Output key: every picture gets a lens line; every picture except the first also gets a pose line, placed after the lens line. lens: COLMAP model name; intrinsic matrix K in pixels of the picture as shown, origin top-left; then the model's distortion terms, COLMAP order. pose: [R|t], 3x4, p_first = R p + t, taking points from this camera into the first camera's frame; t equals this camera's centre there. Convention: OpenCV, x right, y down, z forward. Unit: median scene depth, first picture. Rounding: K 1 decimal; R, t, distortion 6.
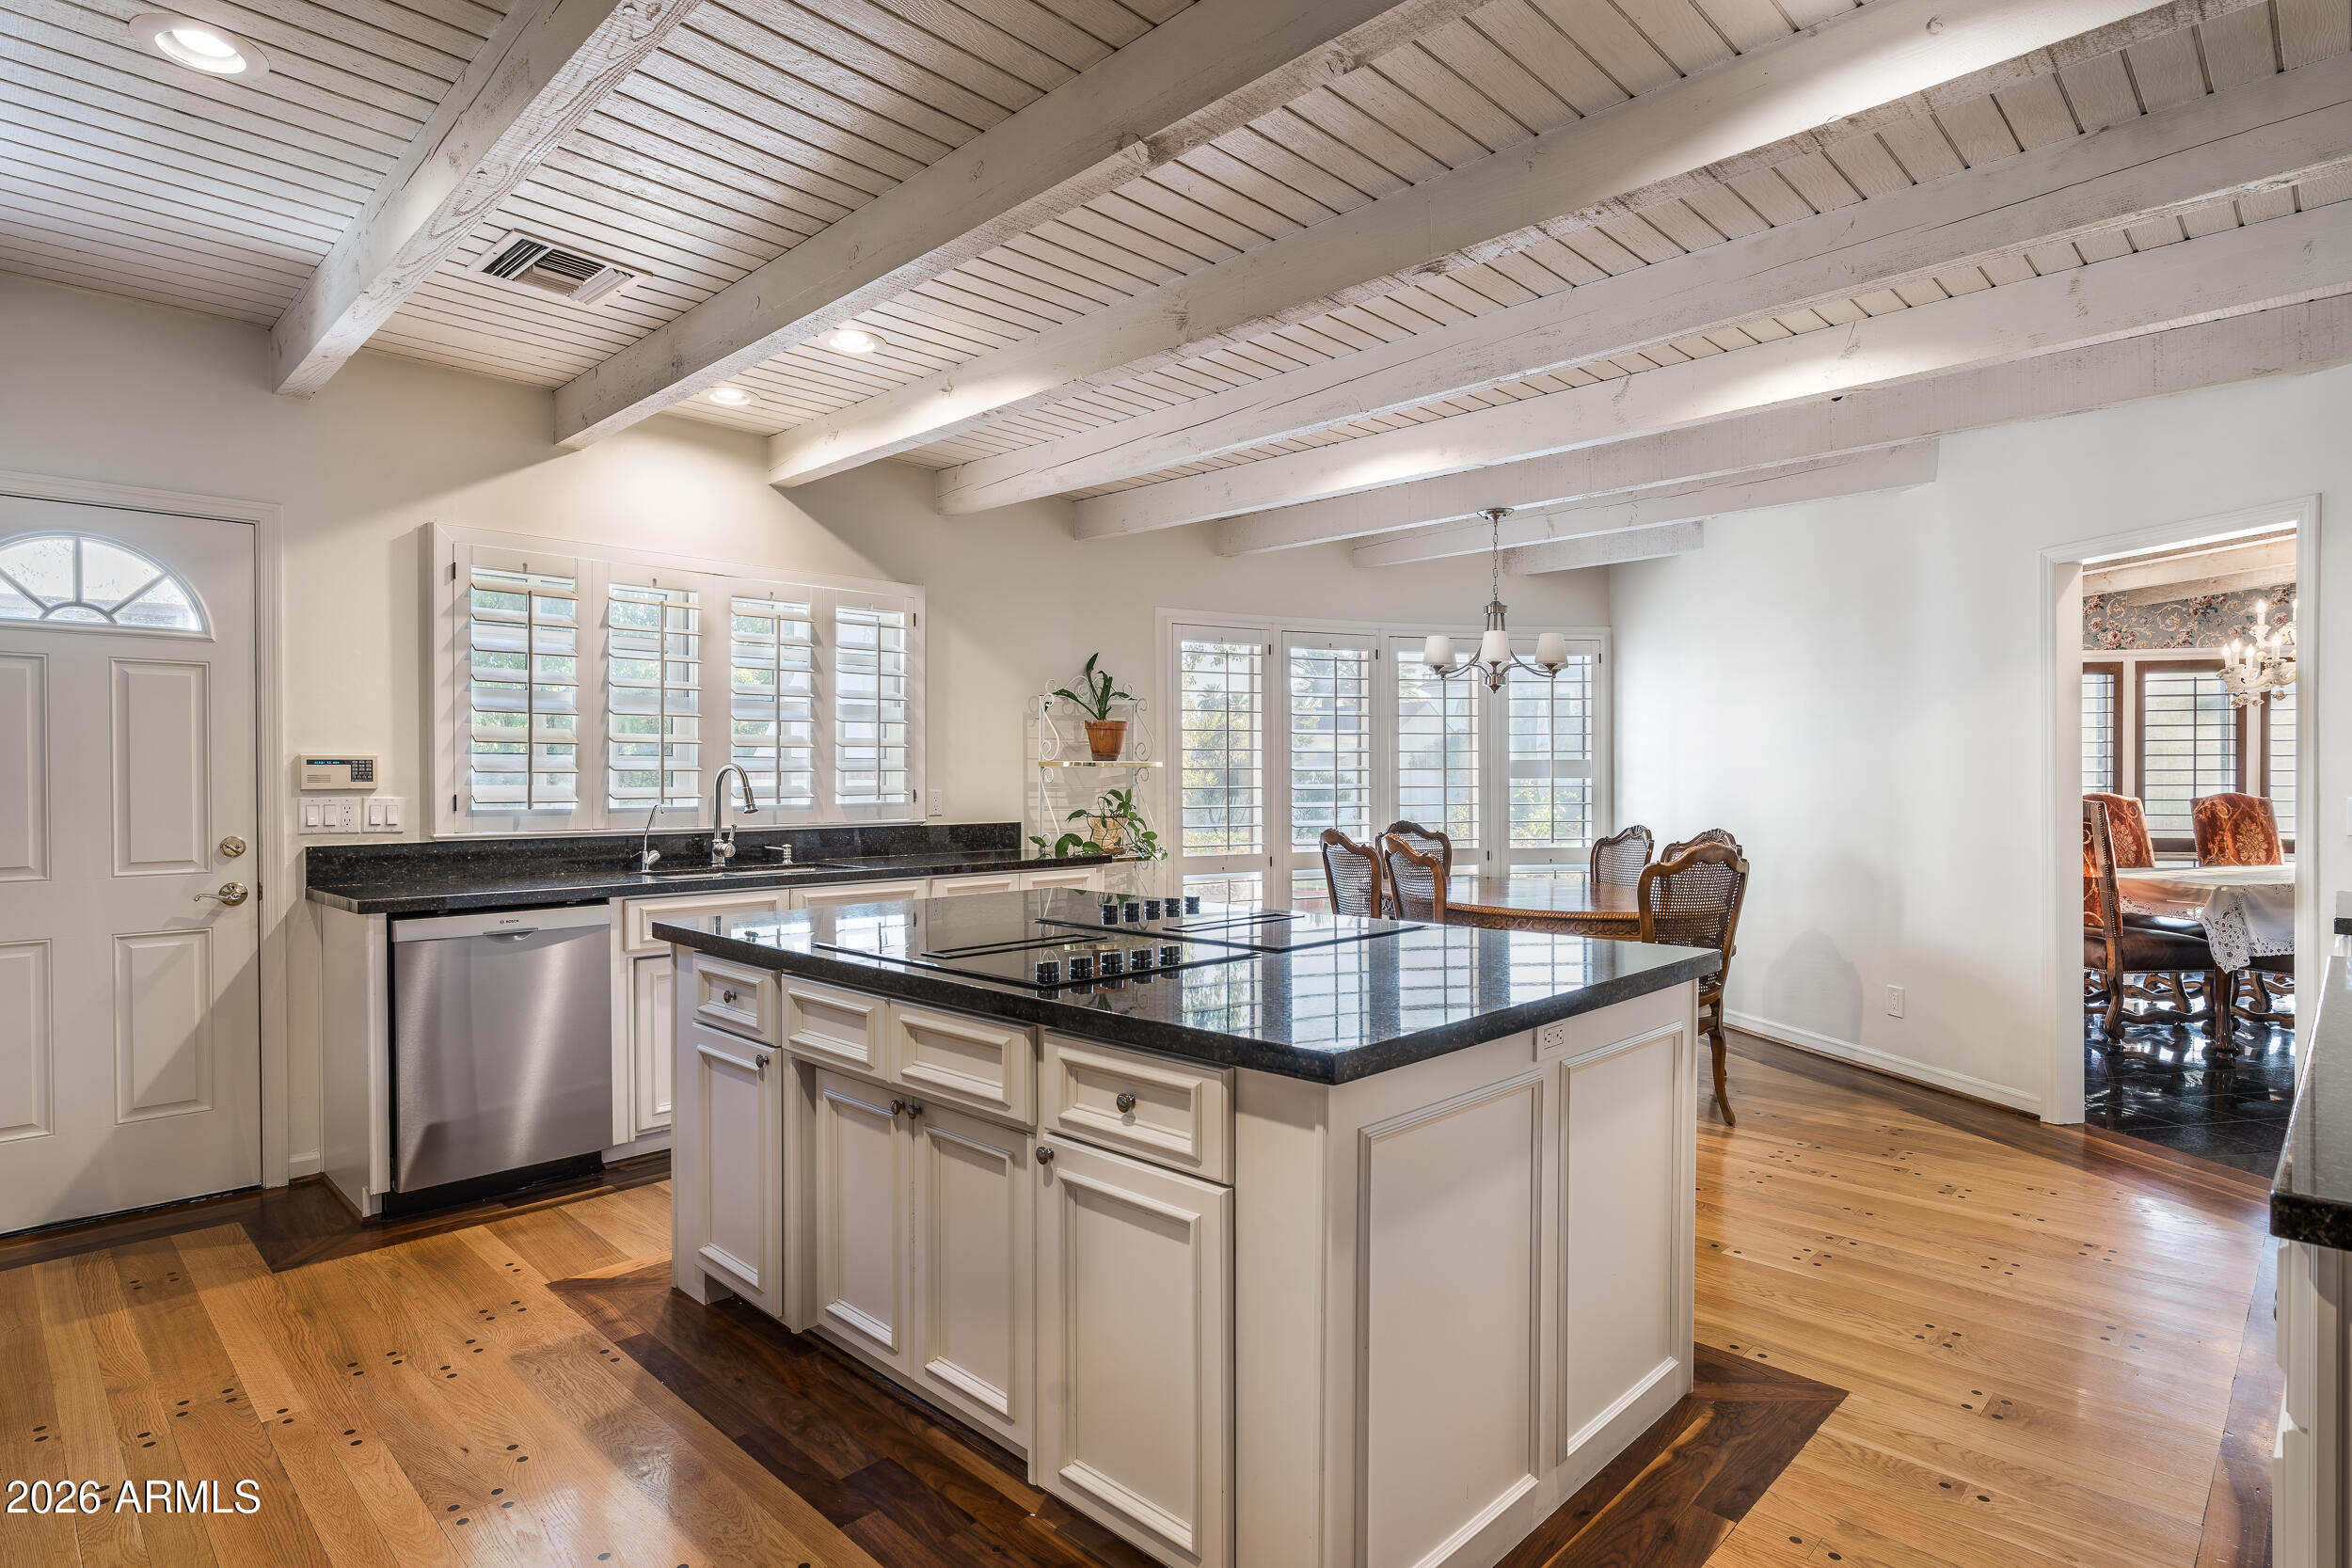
lens RADIAL K [[1215.0, 0, 1168.3], [0, 1215.0, 795.5], [0, 0, 1]] dist [-0.016330, 0.004616]
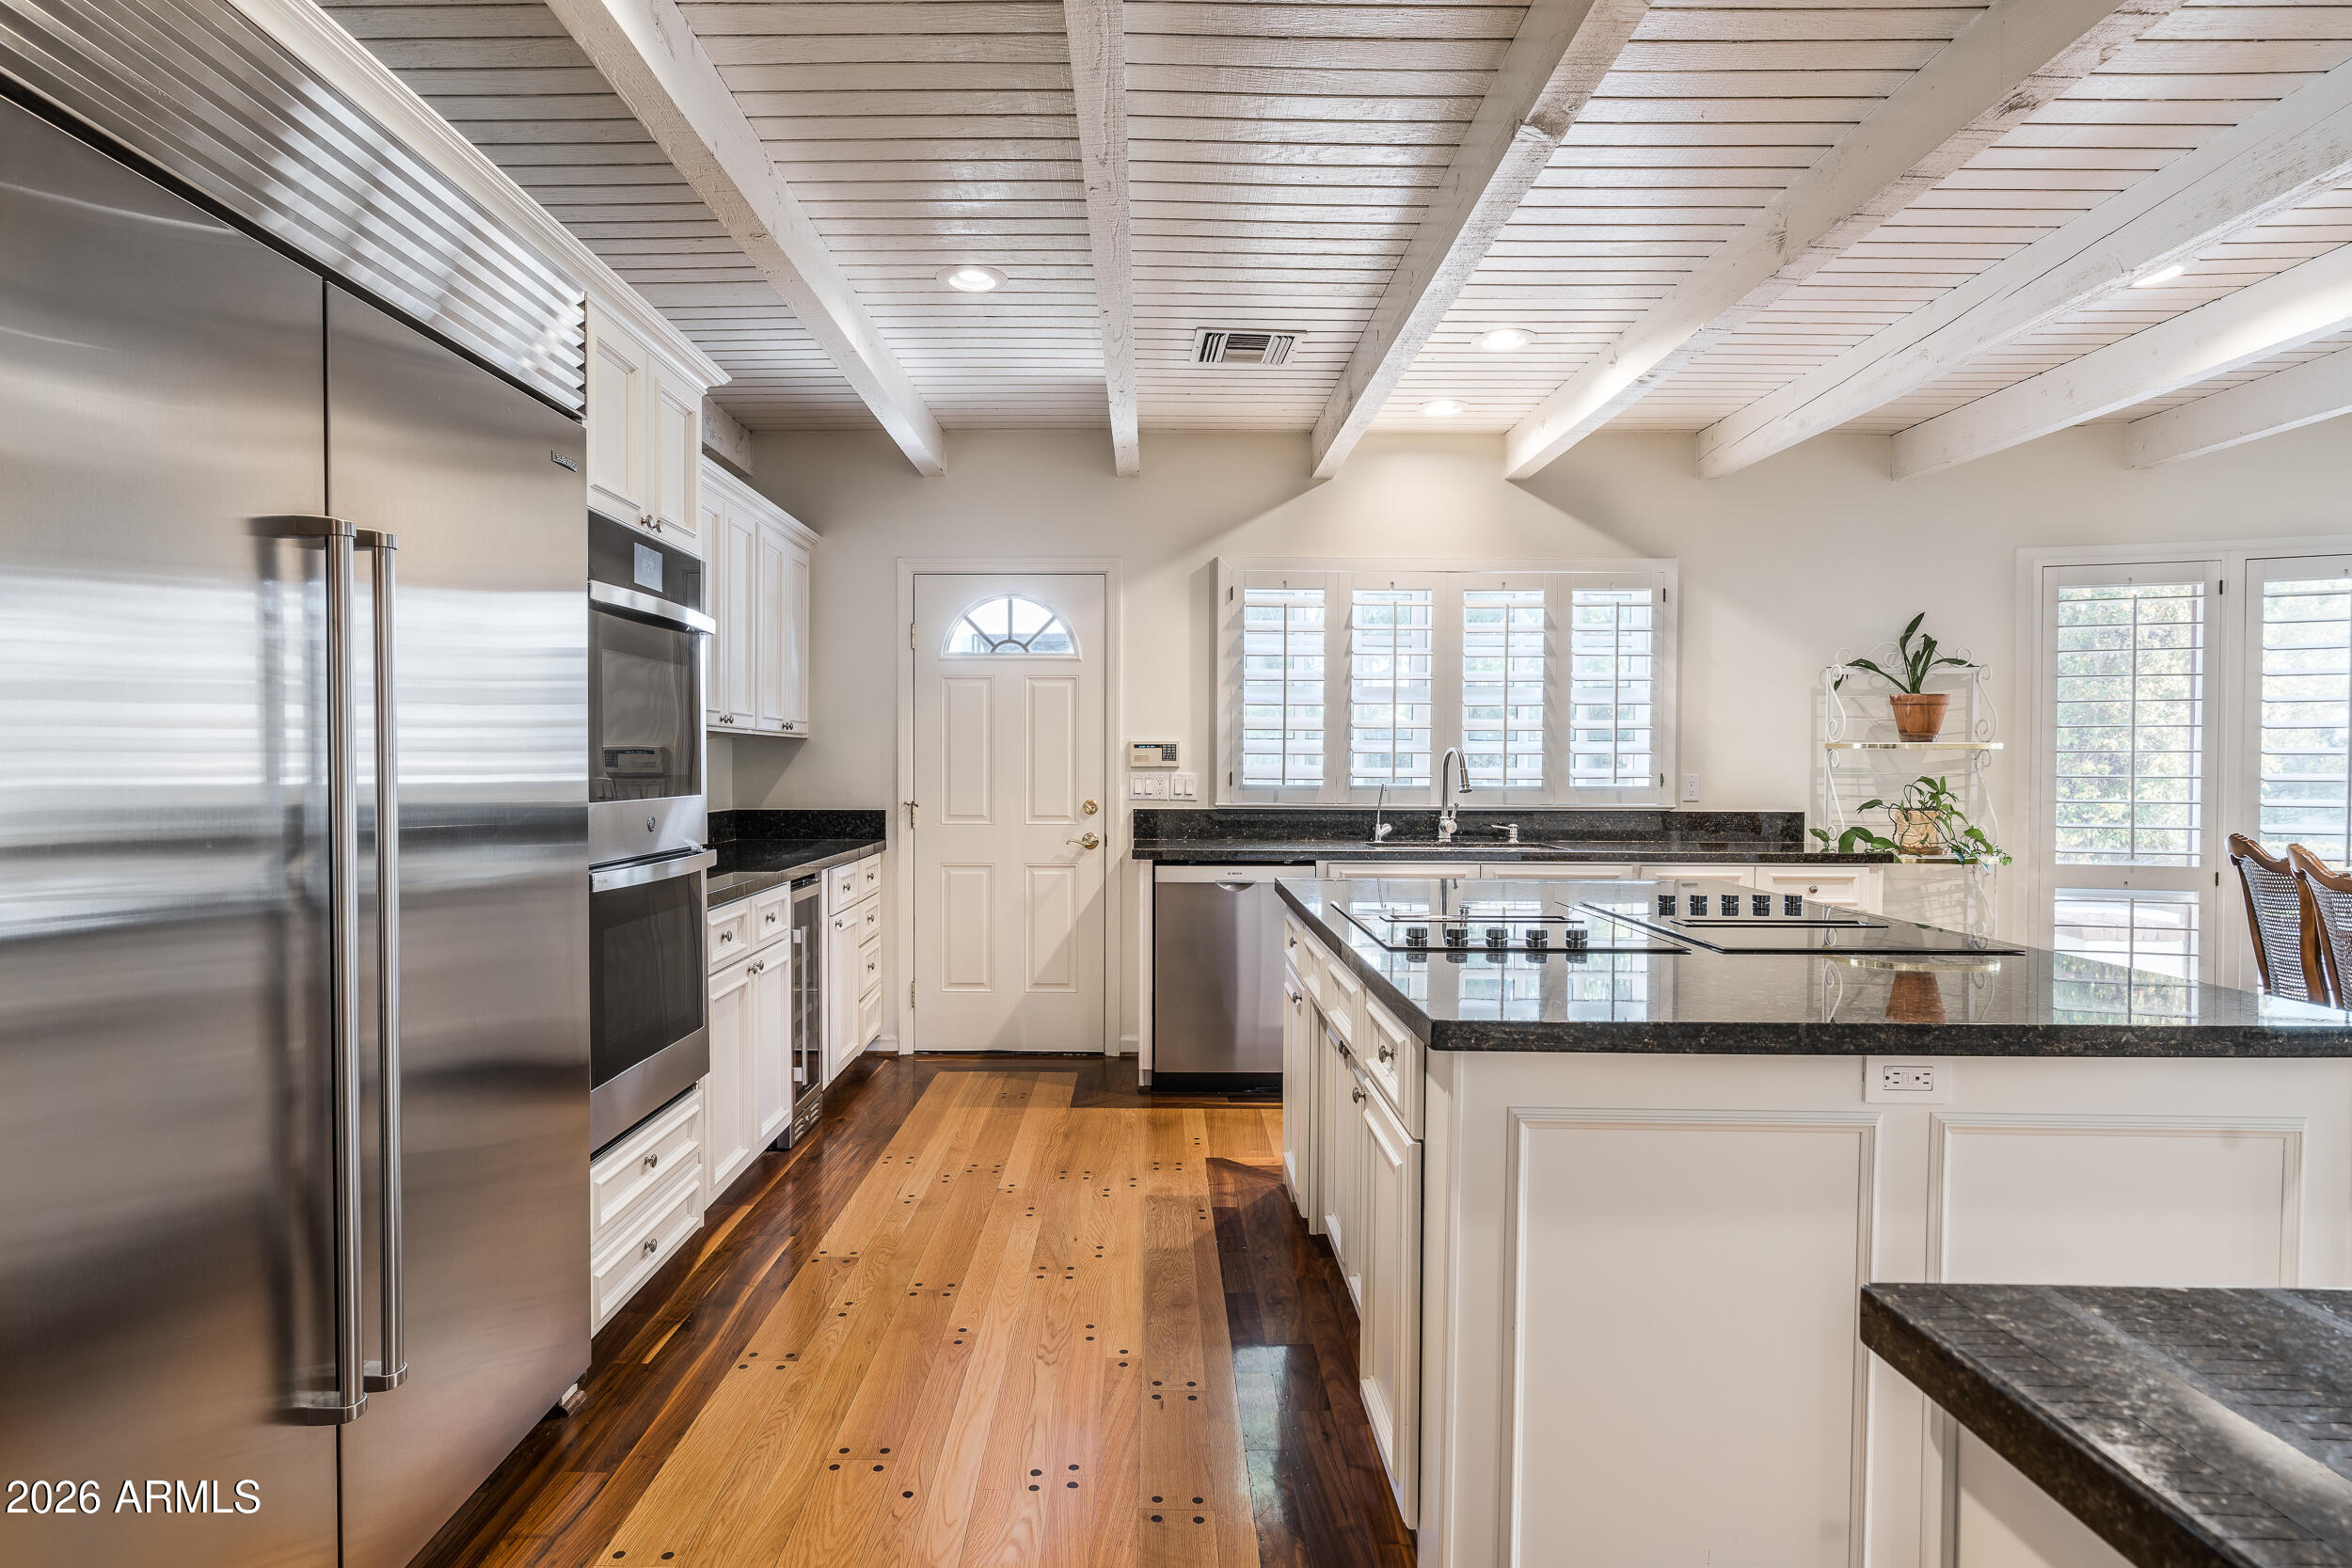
lens RADIAL K [[1215.0, 0, 1092.6], [0, 1215.0, 789.5], [0, 0, 1]] dist [-0.016330, 0.004616]
pose [[0.692732, 0.021254, -0.720882, 0.231431], [-0.015901, 0.999773, 0.014197, 0.002089], [0.721019, 0.001629, 0.692913, 0.023670]]
